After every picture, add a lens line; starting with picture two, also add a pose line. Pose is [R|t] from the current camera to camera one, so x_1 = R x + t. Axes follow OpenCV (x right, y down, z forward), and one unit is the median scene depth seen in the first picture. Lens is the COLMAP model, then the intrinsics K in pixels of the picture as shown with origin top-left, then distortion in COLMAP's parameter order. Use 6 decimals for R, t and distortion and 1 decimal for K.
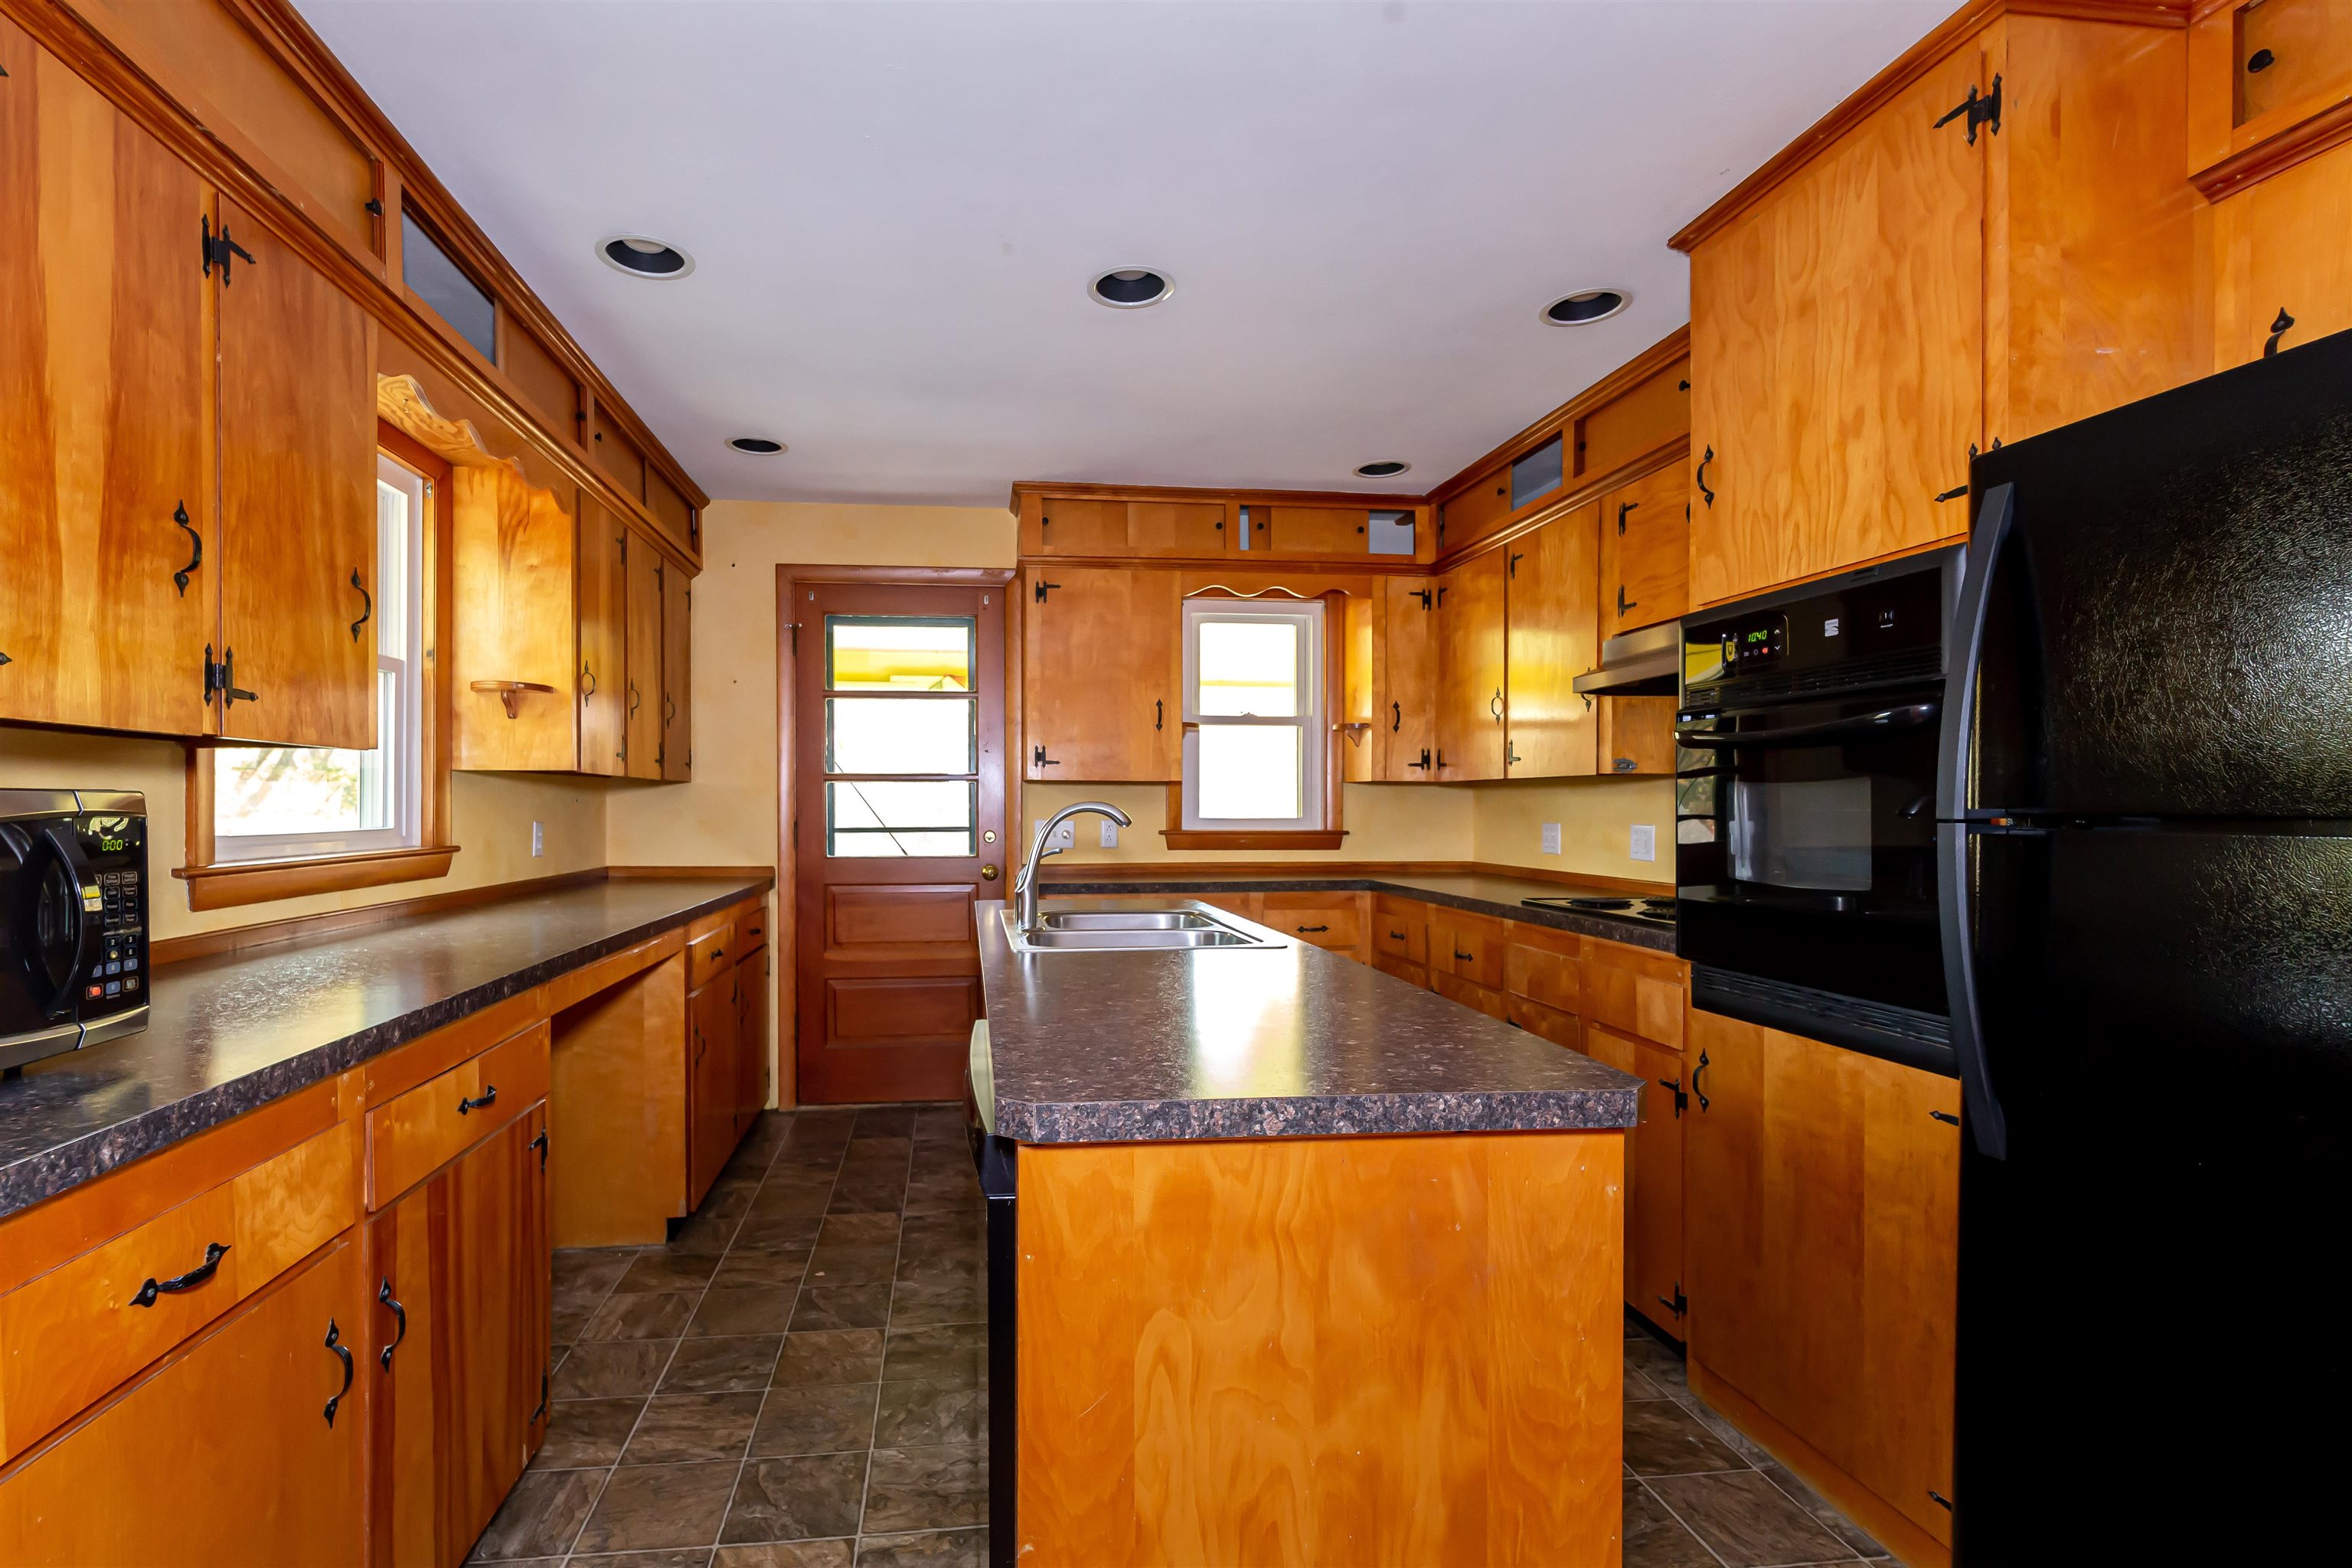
lens RADIAL K [[1052.0, 0, 1068.6], [0, 1052.0, 801.5], [0, 0, 1]] dist [0.008476, -0.000180]
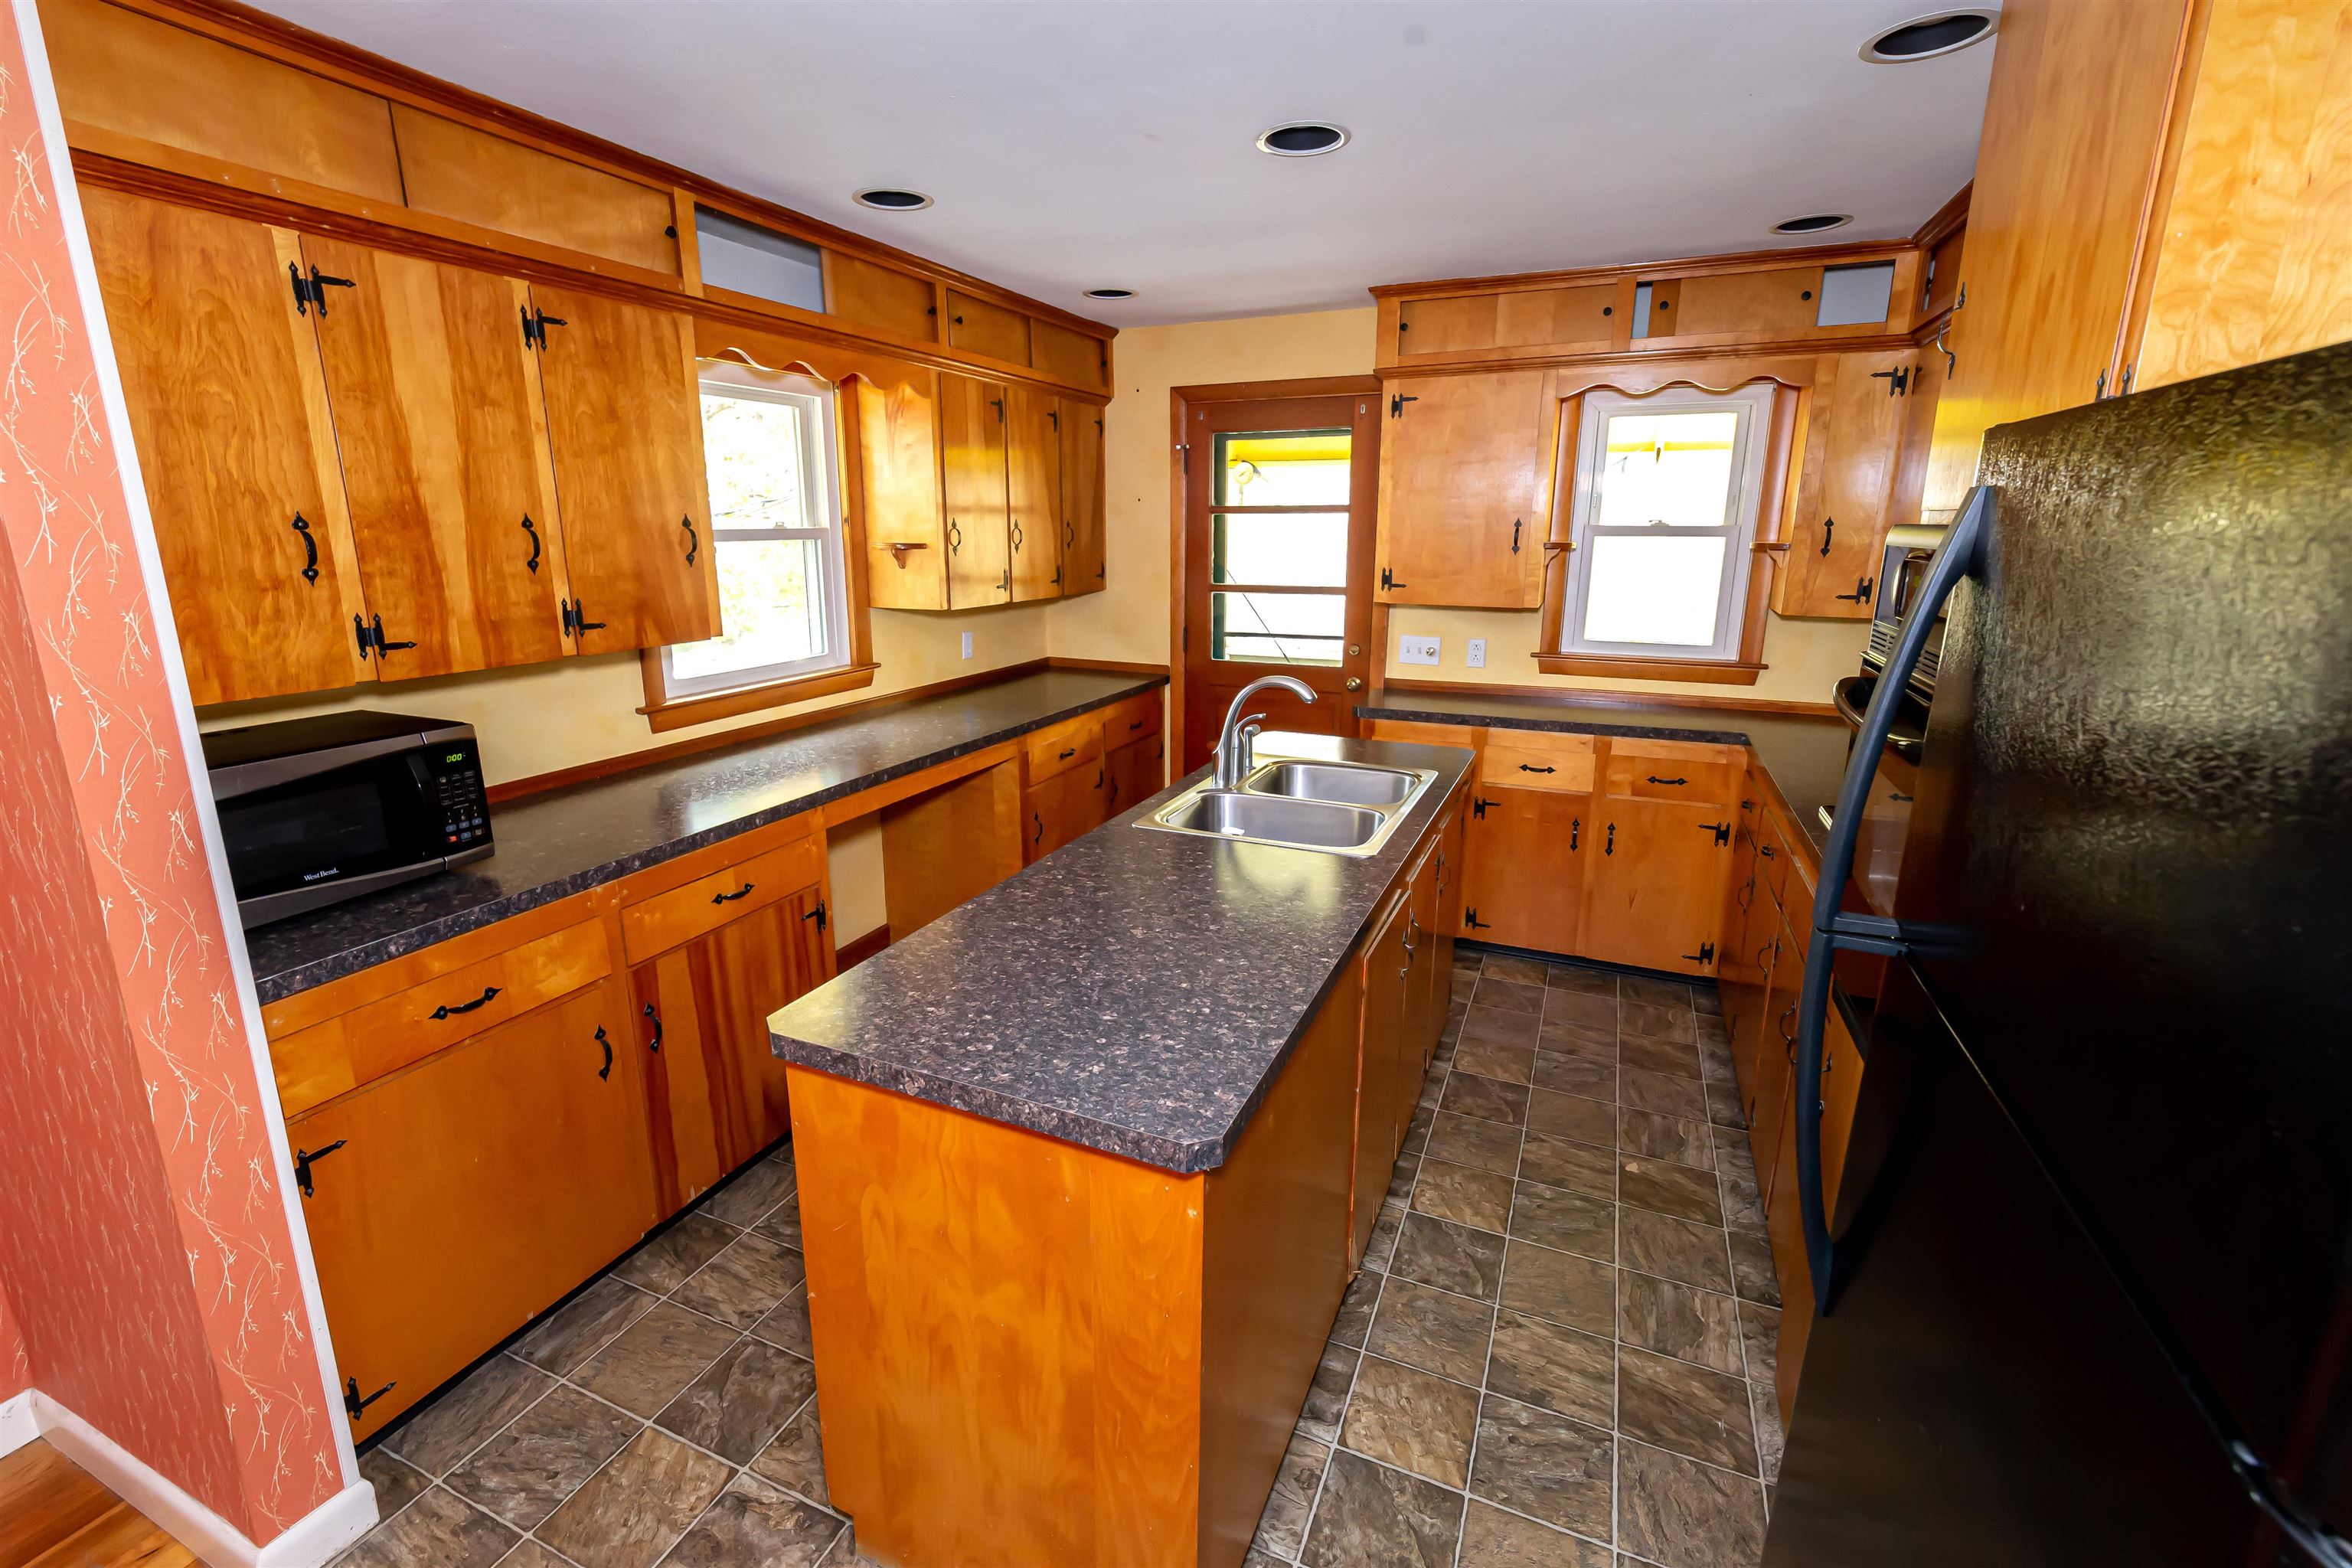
lens RADIAL K [[1014.1, 0, 1174.6], [0, 1014.1, 748.6], [0, 0, 1]] dist [0.010529, 0.000109]
pose [[0.865451, 0.111298, -0.488474, 0.398218], [0.003372, 0.973695, 0.227830, -0.147469], [0.500982, -0.198823, 0.842310, 0.073130]]
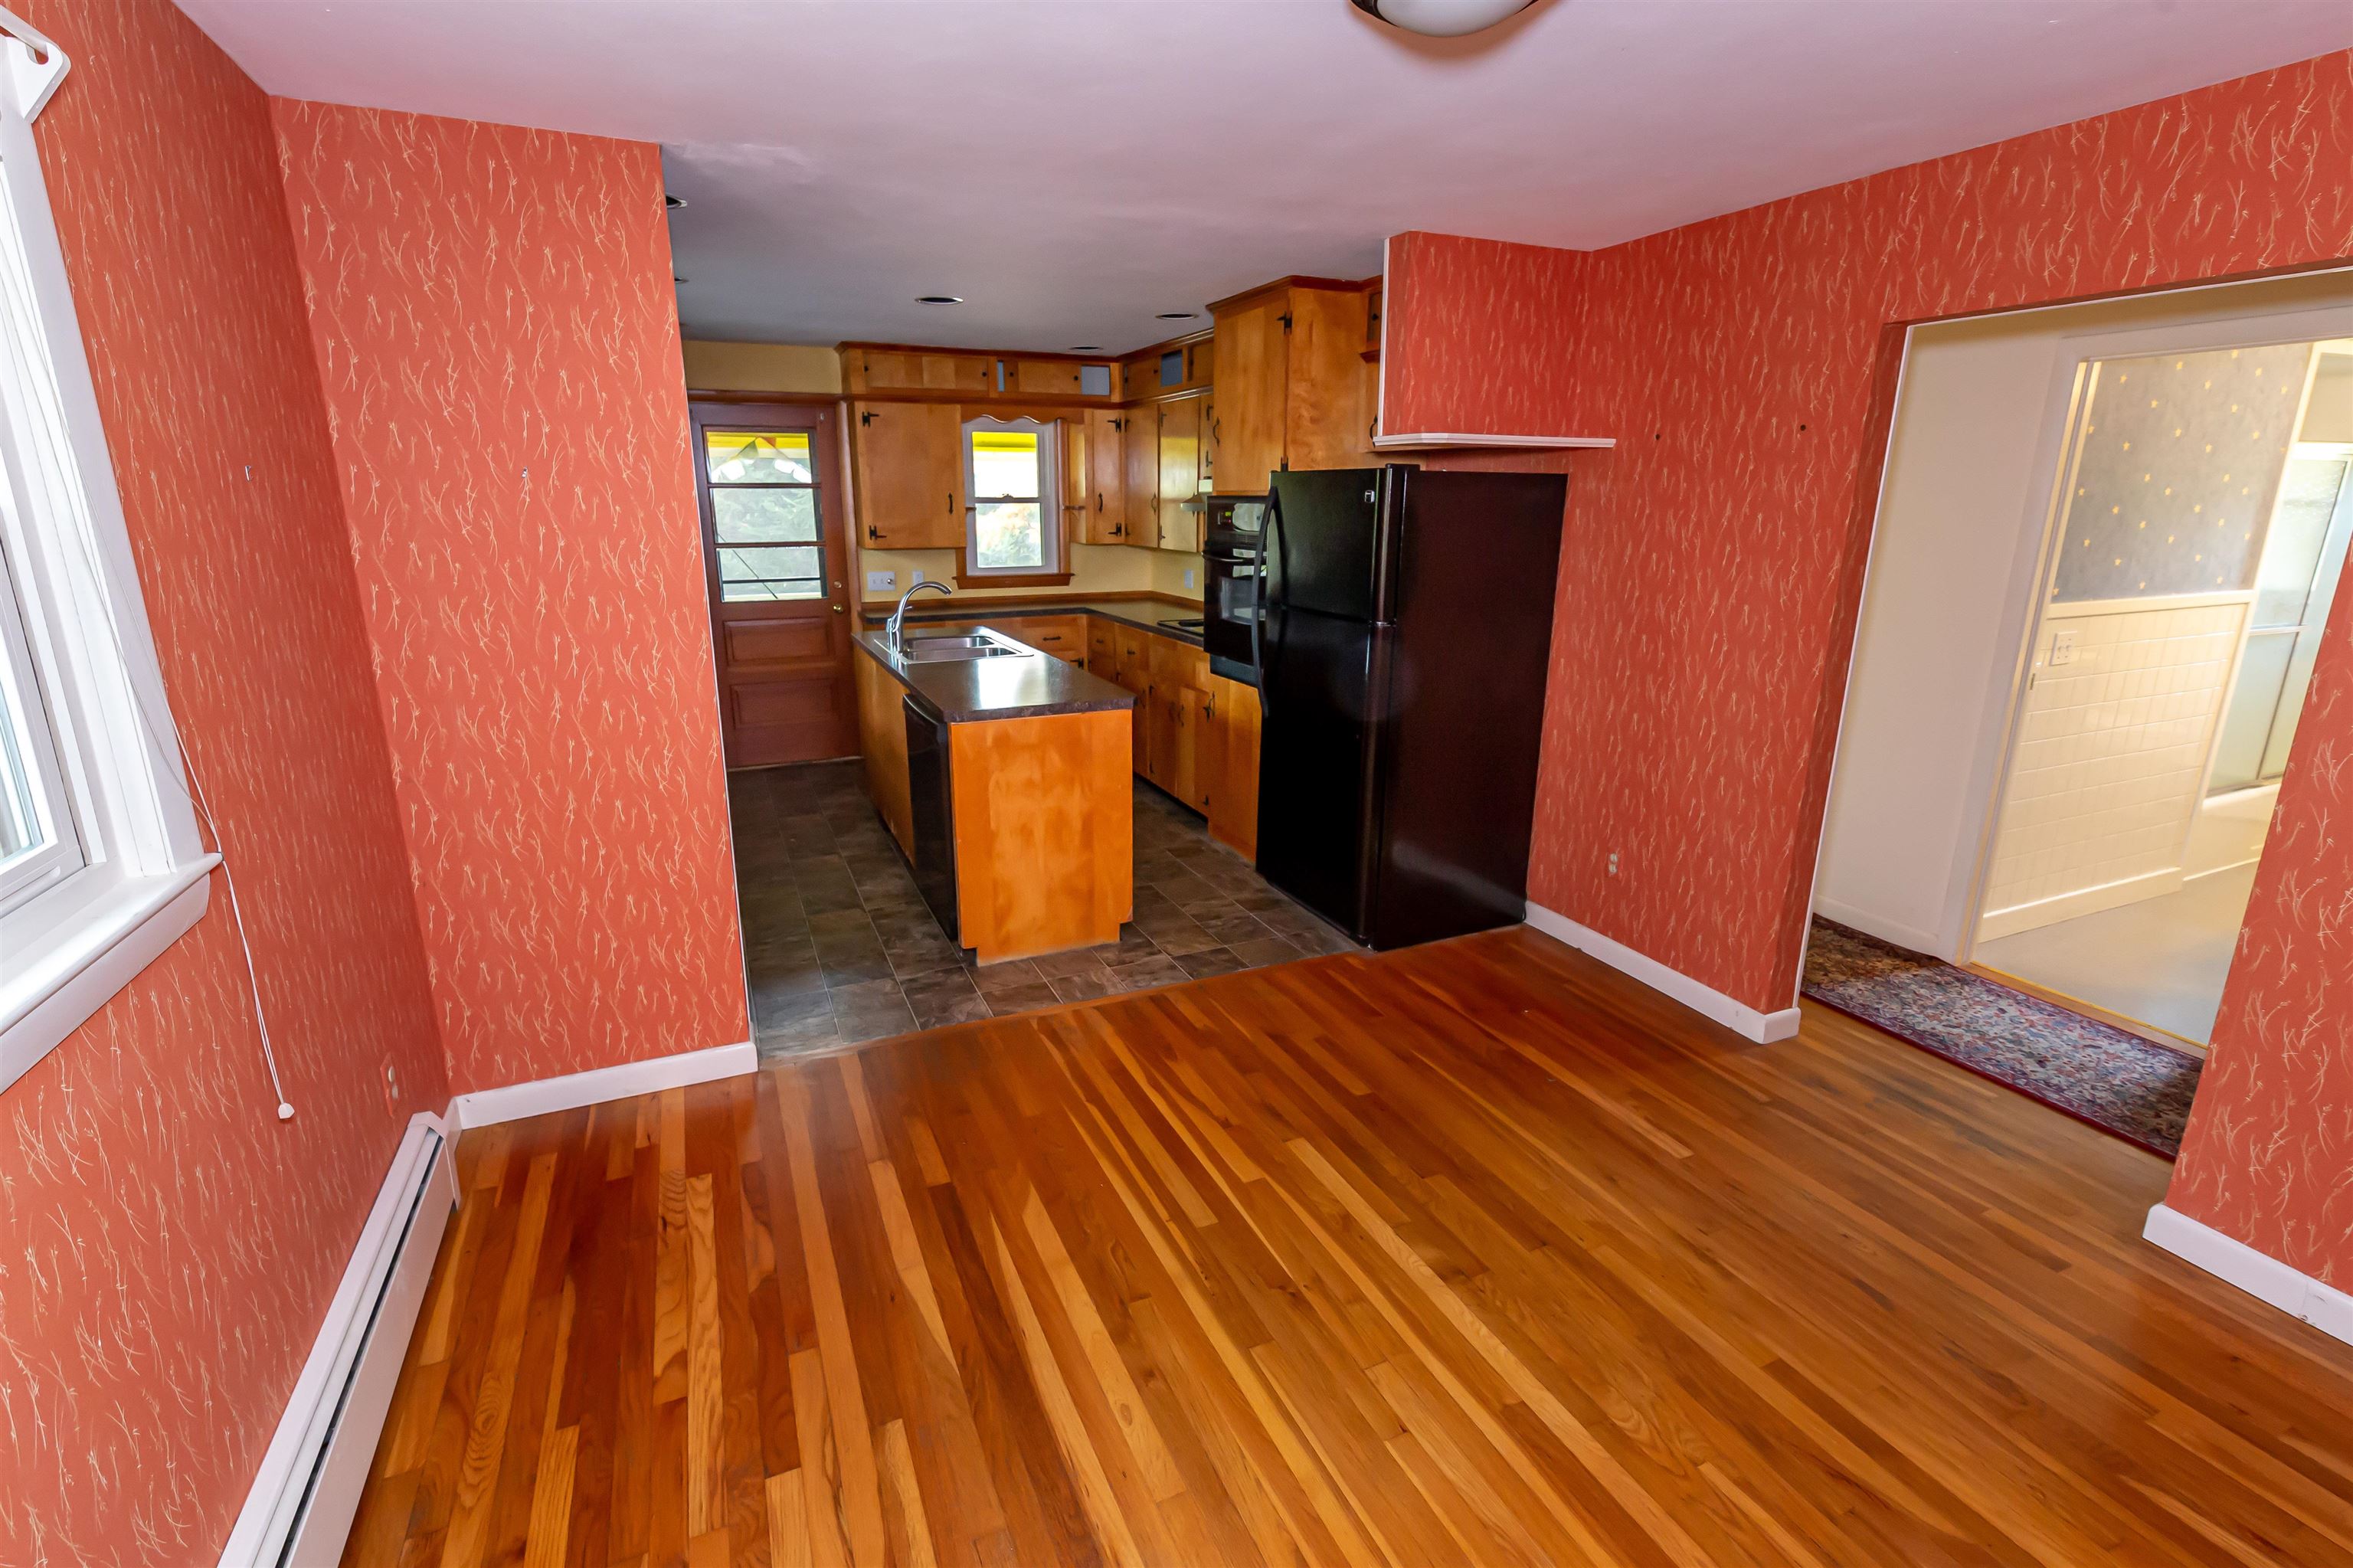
lens RADIAL K [[1081.0, 0, 1176.5], [0, 1081.0, 784.0], [0, 0, 1]] dist [0.000009, -0.000061]
pose [[0.947693, -0.079579, 0.309104, -0.170358], [-0.005725, 0.964027, 0.265742, -0.152054], [-0.319132, -0.253611, 0.913146, -0.913284]]
